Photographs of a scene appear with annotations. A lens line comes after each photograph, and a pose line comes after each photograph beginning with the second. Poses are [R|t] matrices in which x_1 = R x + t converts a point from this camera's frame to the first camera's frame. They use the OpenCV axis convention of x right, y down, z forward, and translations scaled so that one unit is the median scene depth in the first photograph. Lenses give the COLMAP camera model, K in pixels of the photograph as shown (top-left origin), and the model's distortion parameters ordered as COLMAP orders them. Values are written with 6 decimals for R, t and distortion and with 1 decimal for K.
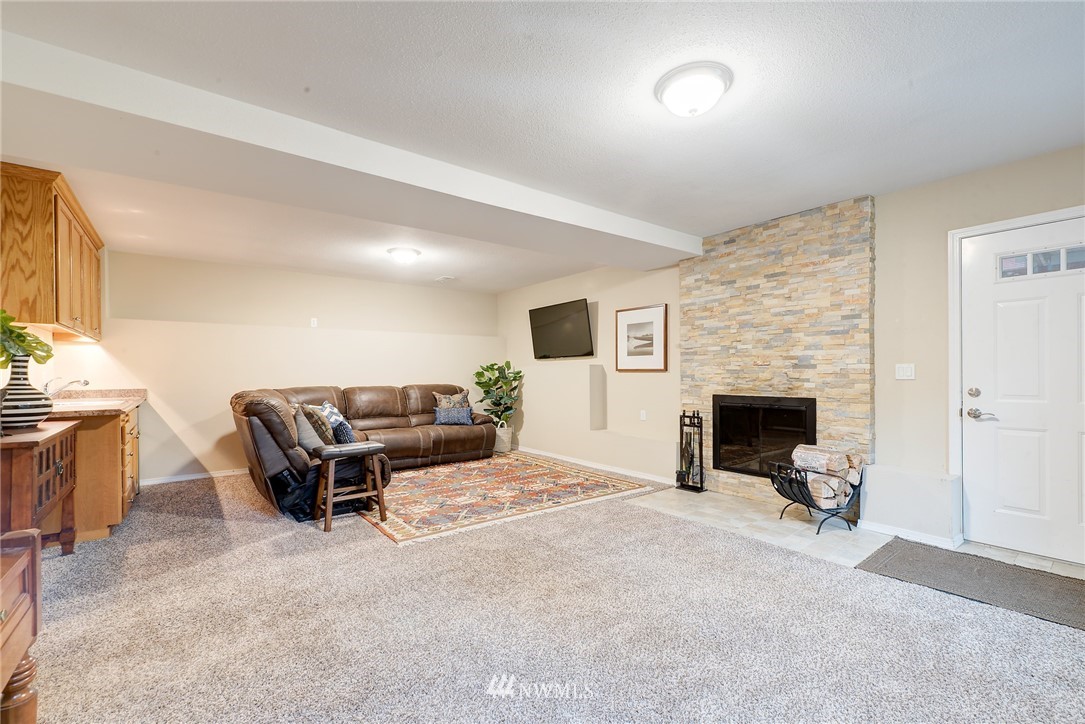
lens RADIAL K [[466.2, 0, 540.7], [0, 466.2, 370.9], [0, 0, 1]] dist [0.002642, 0.000265]
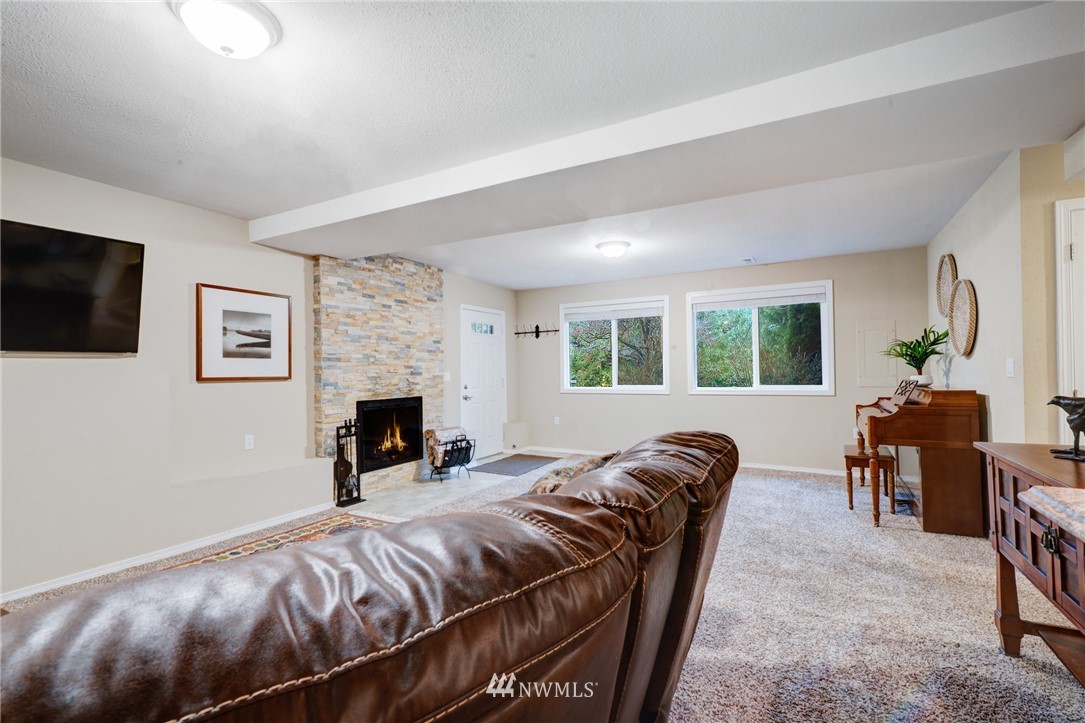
lens RADIAL K [[466.2, 0, 540.7], [0, 466.2, 370.4], [0, 0, 1]] dist [0.002642, 0.000265]
pose [[-0.387042, 0.018940, 0.921867, -0.752349], [0.020936, 0.999712, -0.011749, 0.003939], [-0.921824, 0.014753, -0.387327, 1.065048]]
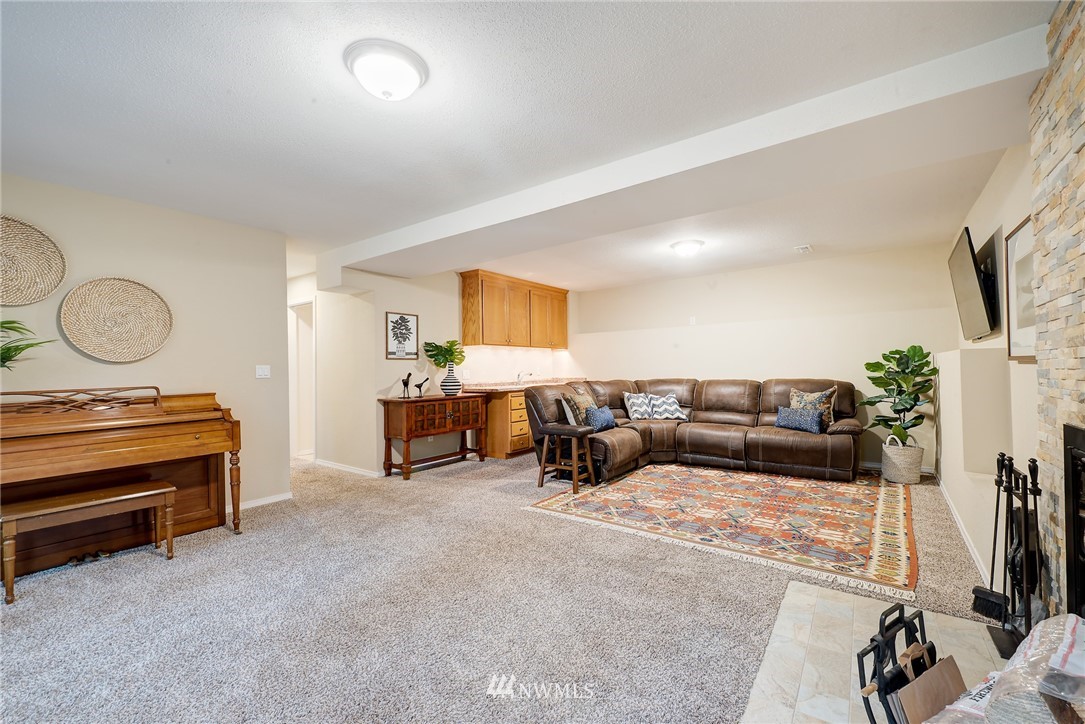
lens RADIAL K [[450.5, 0, 542.5], [0, 450.5, 362.0], [0, 0, 1]] dist [0.000203, -0.000577]
pose [[0.271442, -0.014412, -0.962347, 0.626775], [0.018717, 0.999778, -0.009693, -0.003018], [0.962273, -0.015381, 0.271651, 0.517226]]
